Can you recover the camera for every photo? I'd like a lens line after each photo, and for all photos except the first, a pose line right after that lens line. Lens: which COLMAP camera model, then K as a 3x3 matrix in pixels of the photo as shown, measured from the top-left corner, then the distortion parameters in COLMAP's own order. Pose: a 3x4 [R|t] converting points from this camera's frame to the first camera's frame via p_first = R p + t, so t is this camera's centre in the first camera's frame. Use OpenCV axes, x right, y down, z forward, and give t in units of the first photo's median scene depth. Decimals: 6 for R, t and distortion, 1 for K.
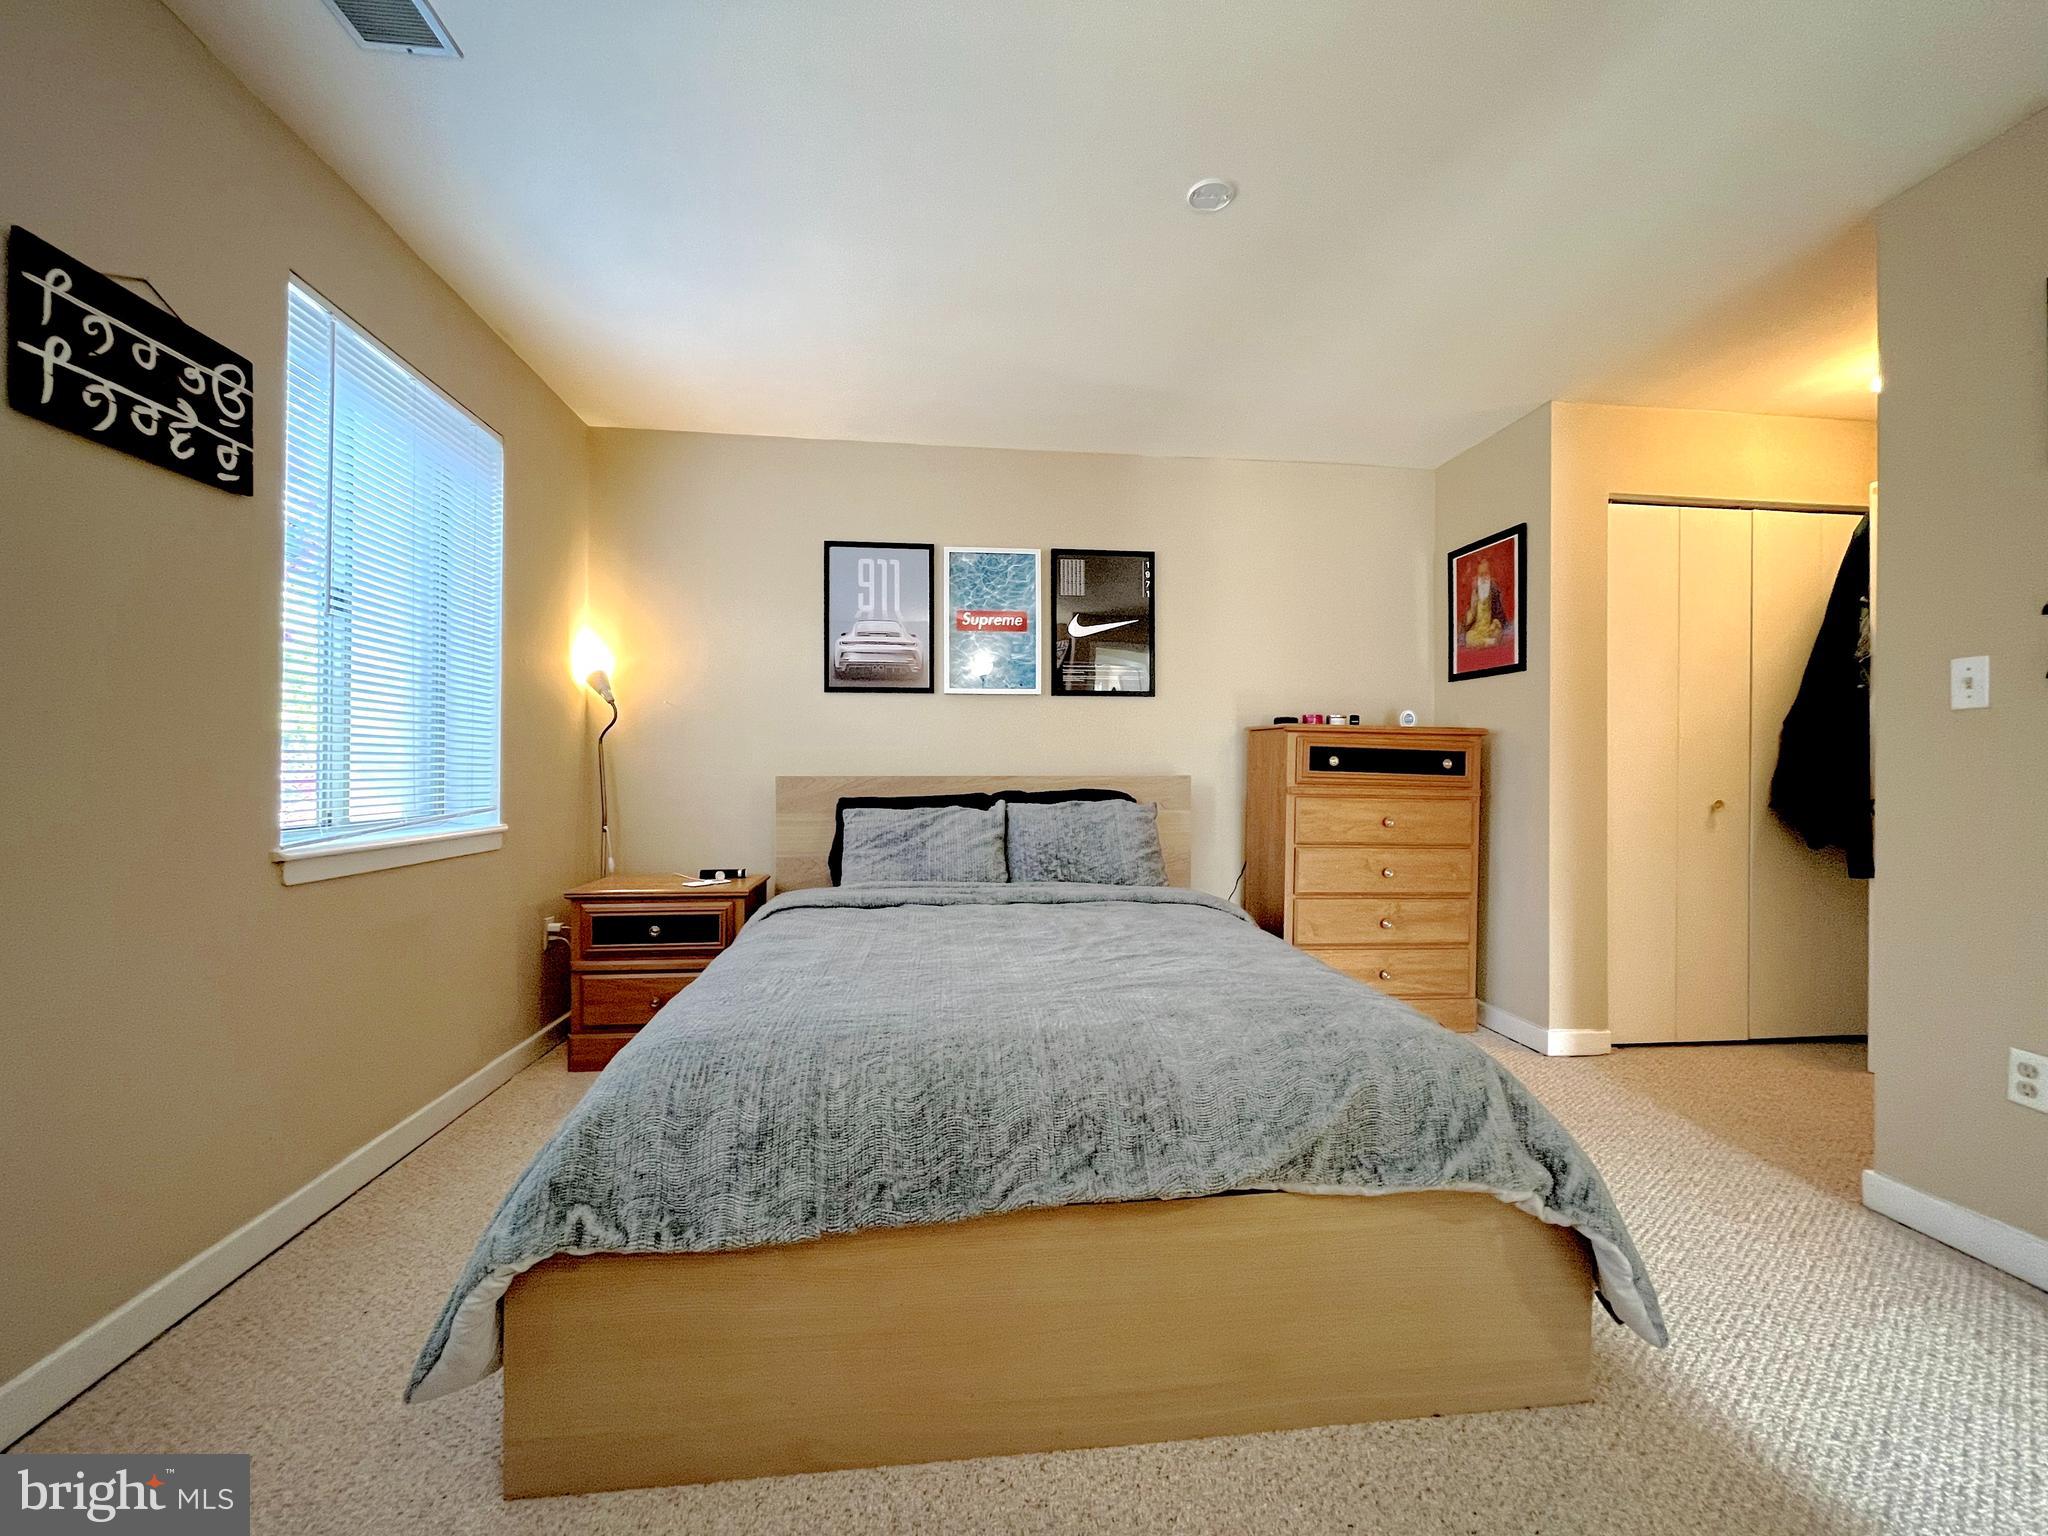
lens RADIAL K [[821.4, 0, 1021.9], [0, 821.4, 763.5], [0, 0, 1]] dist [-0.003407, -0.000392]
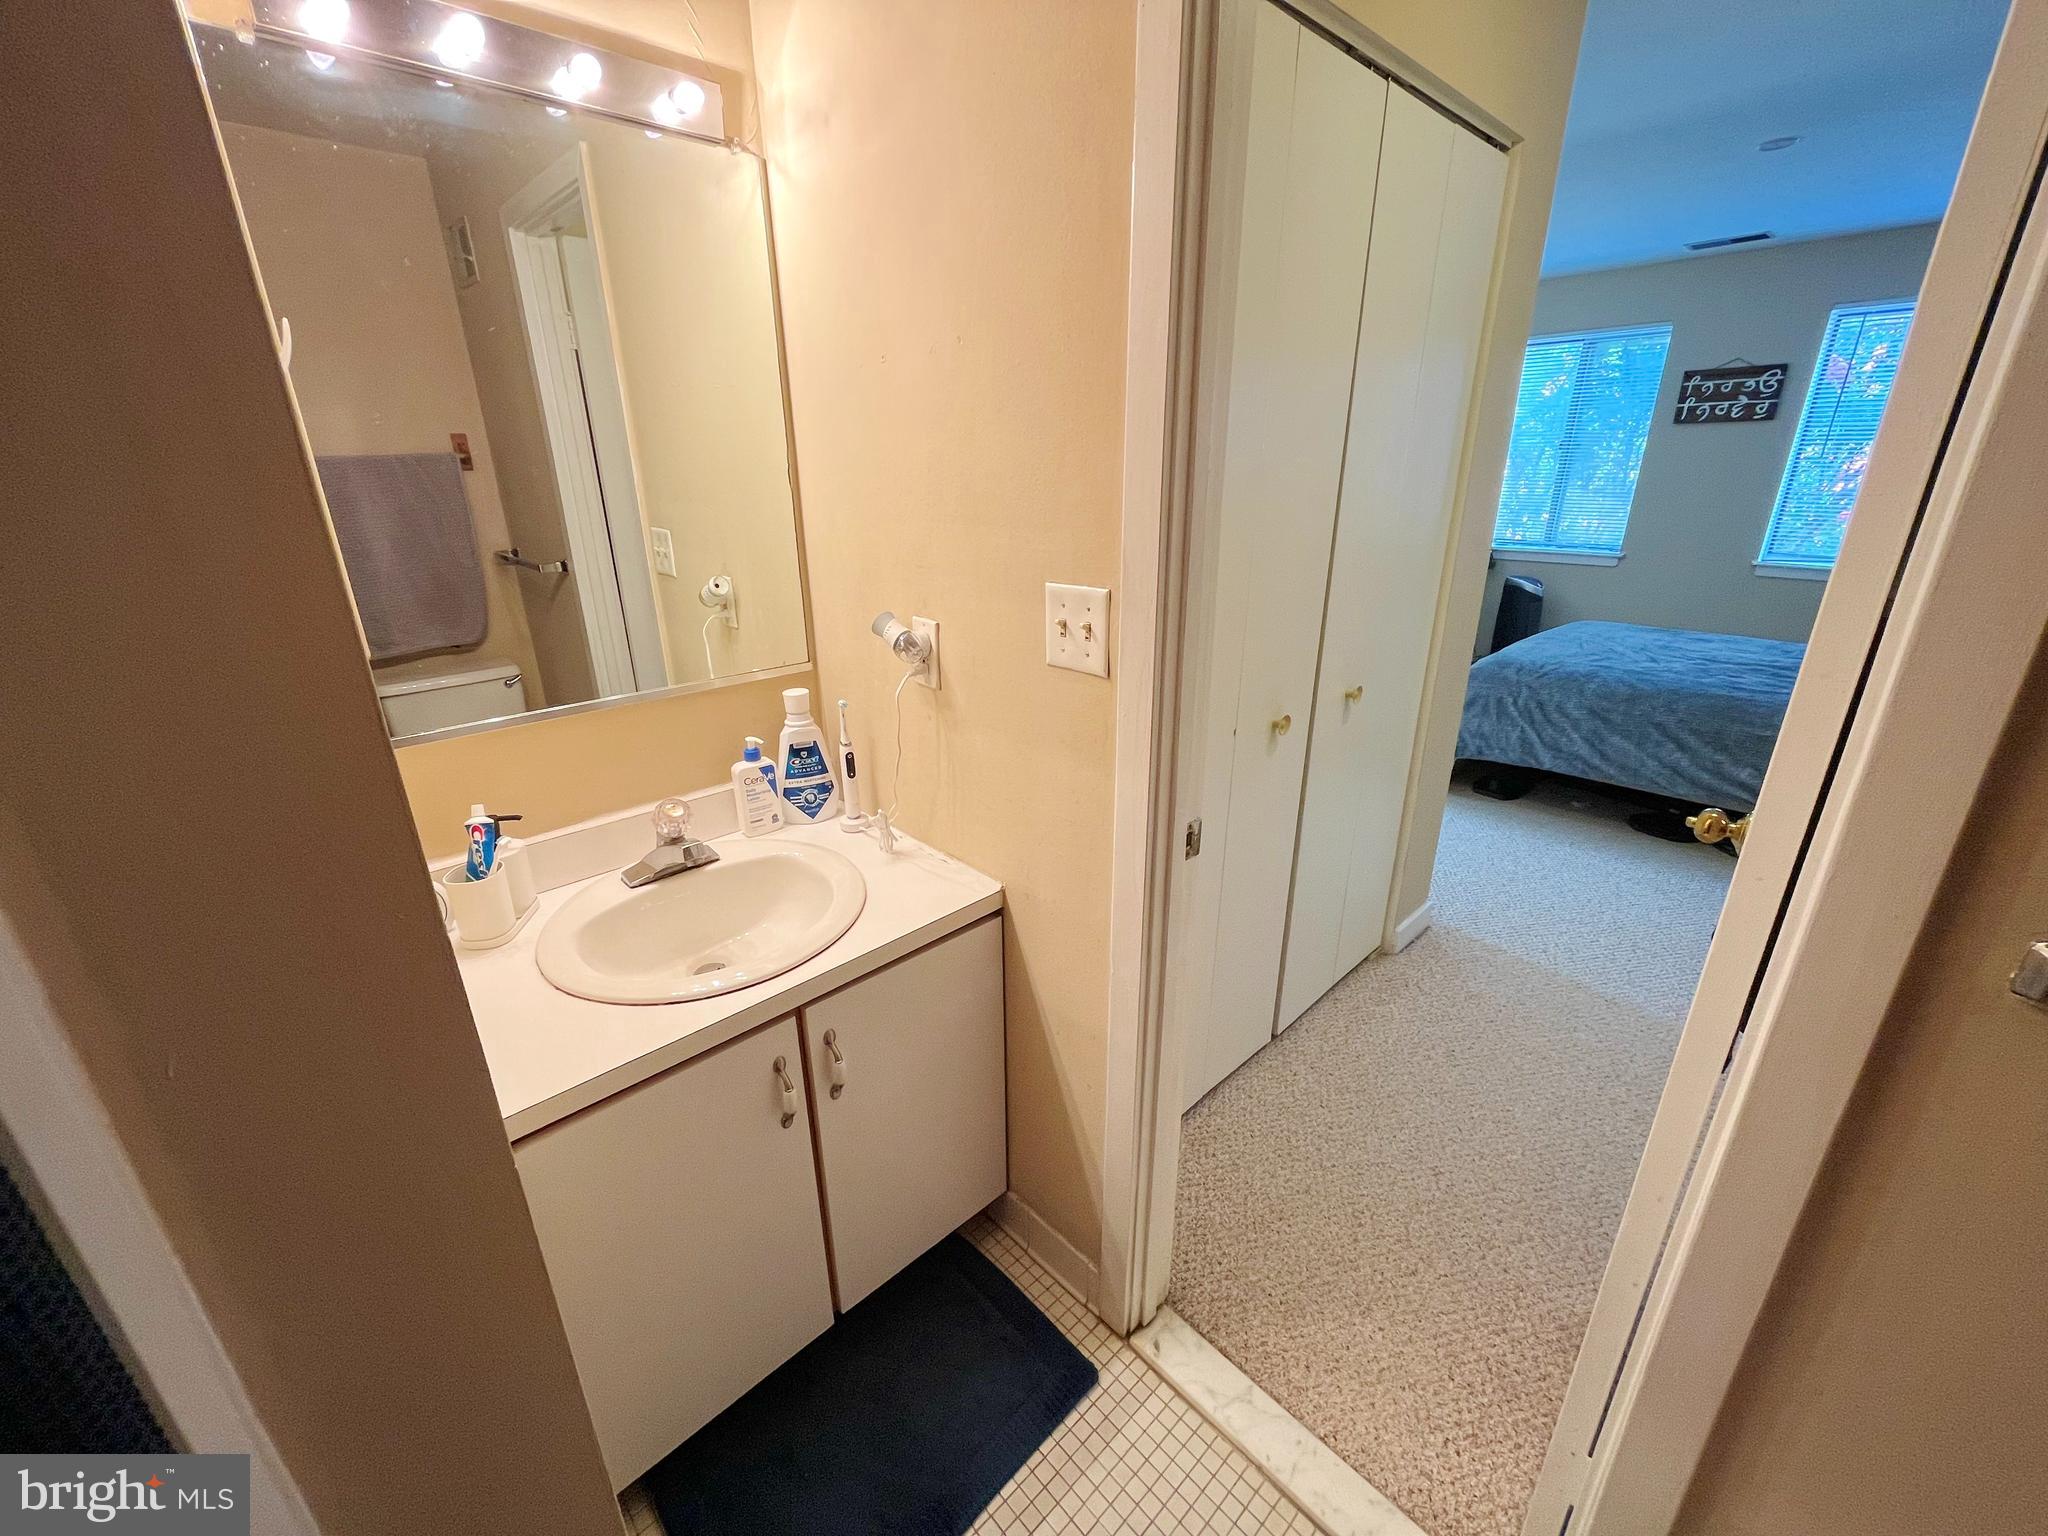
lens RADIAL K [[821.4, 0, 1021.9], [0, 821.4, 763.5], [0, 0, 1]] dist [-0.003407, -0.000392]
pose [[-0.802861, 0.205238, -0.559724, 1.398749], [0.006210, 0.941701, 0.336393, -0.097379], [0.596133, 0.266602, -0.757330, 0.963486]]
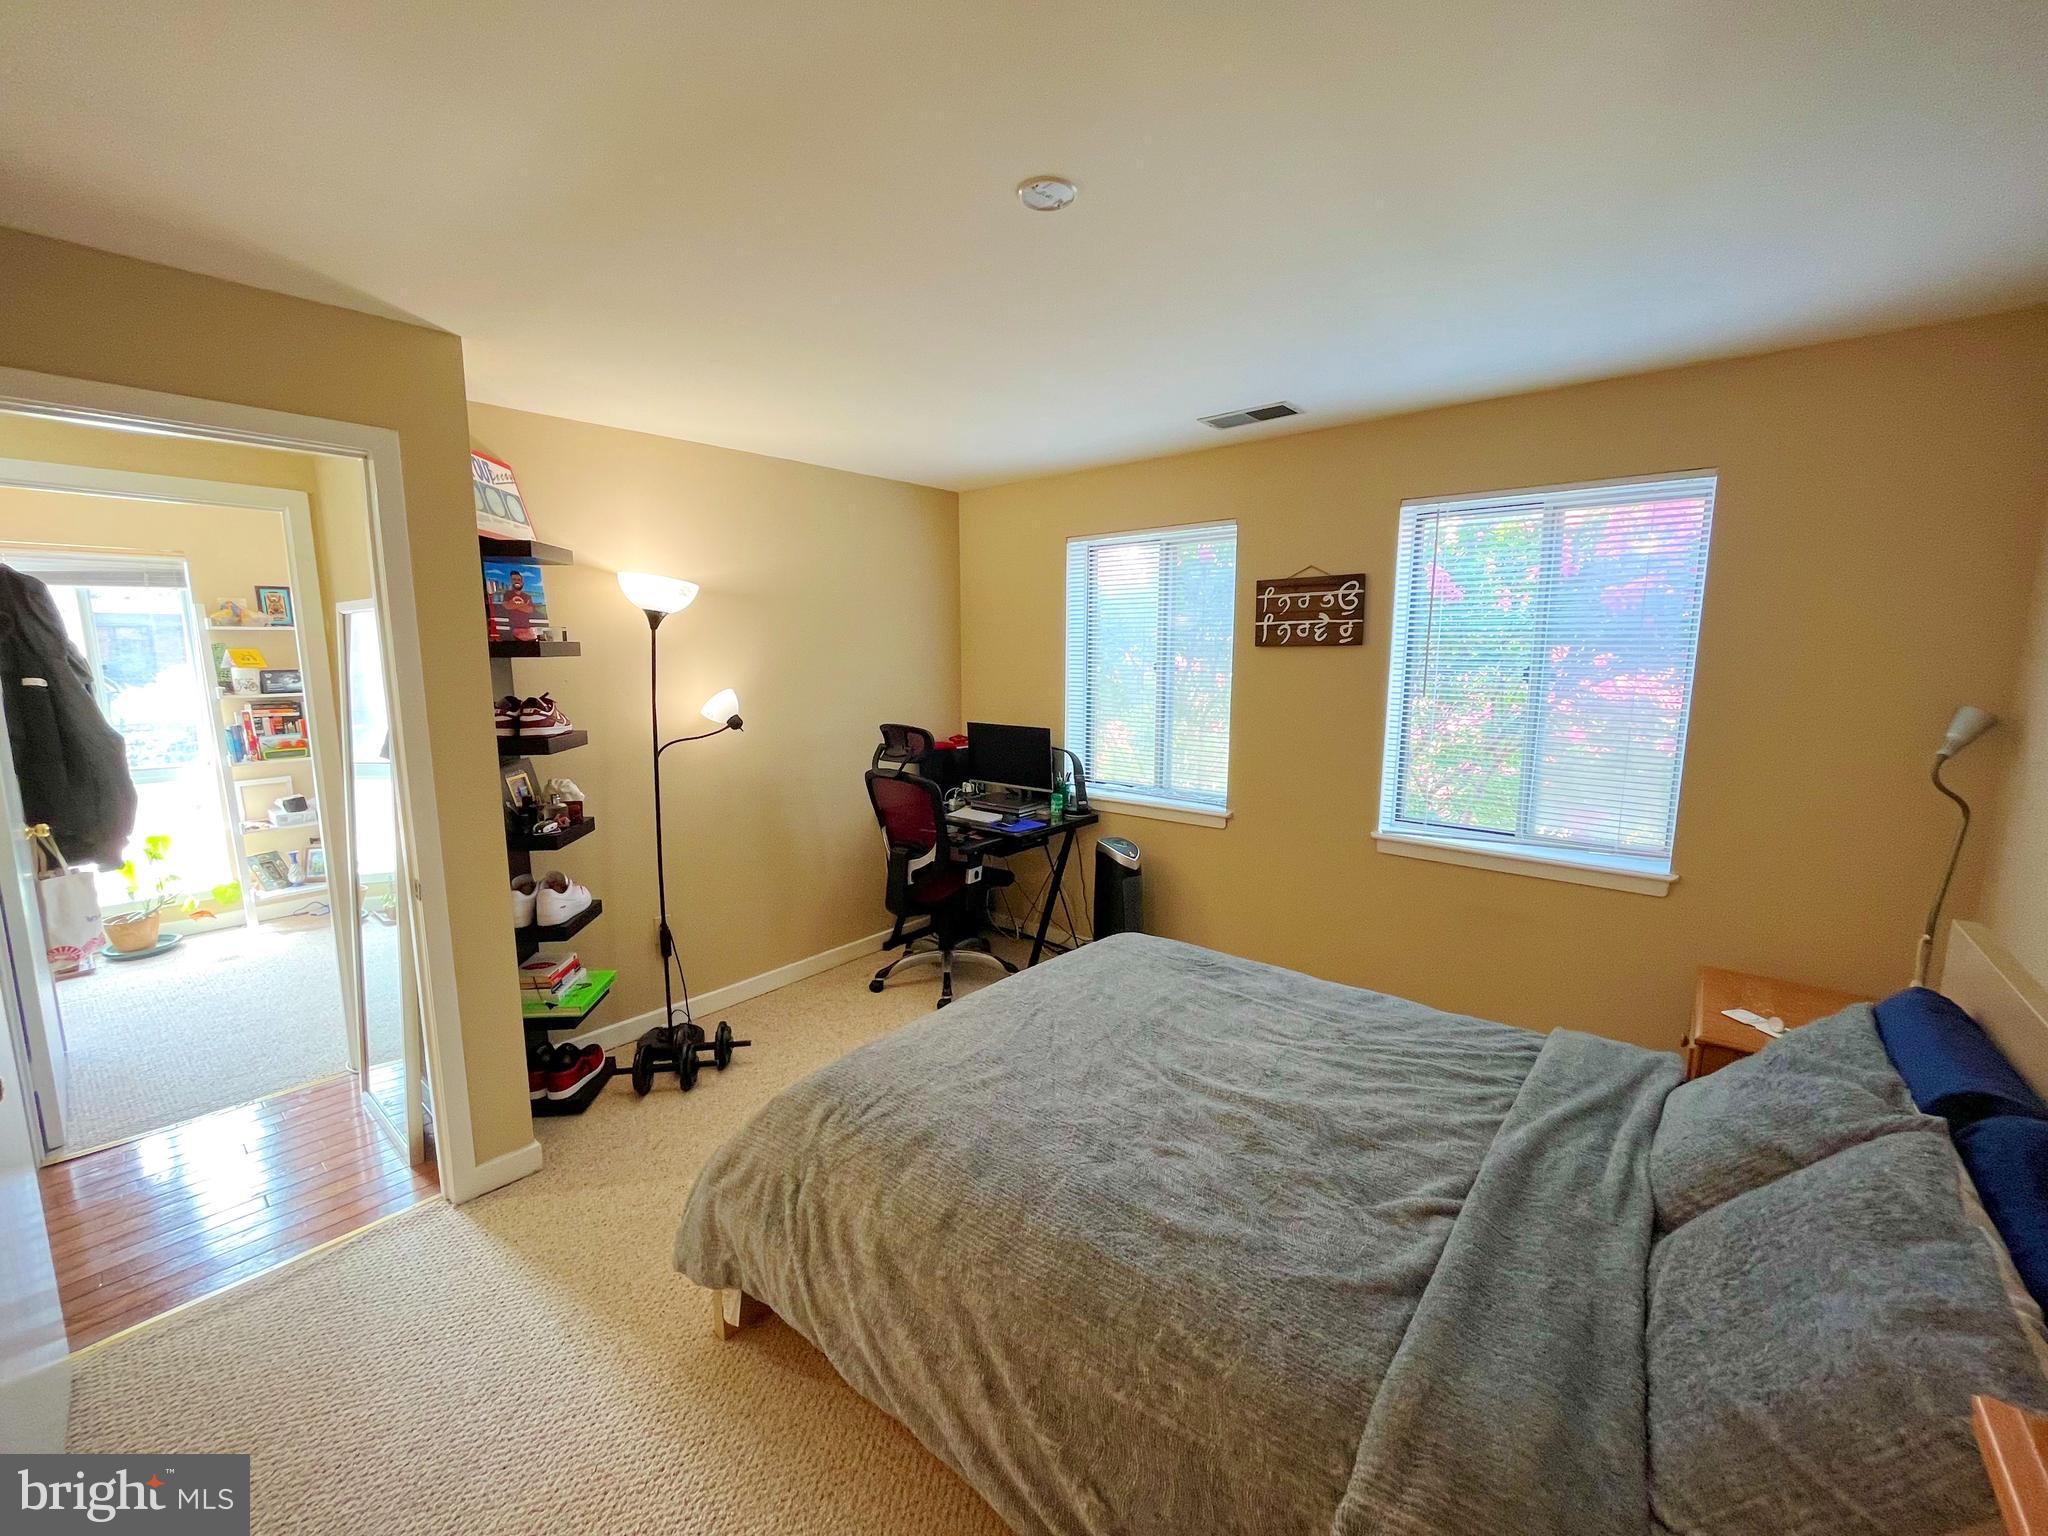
lens RADIAL K [[821.4, 0, 1021.9], [0, 821.4, 763.5], [0, 0, 1]] dist [-0.003407, -0.000392]
pose [[-0.725761, 0.086049, -0.682544, 0.501627], [-0.003738, 0.991638, 0.128993, -0.155118], [0.687936, 0.096170, -0.719371, 0.971847]]
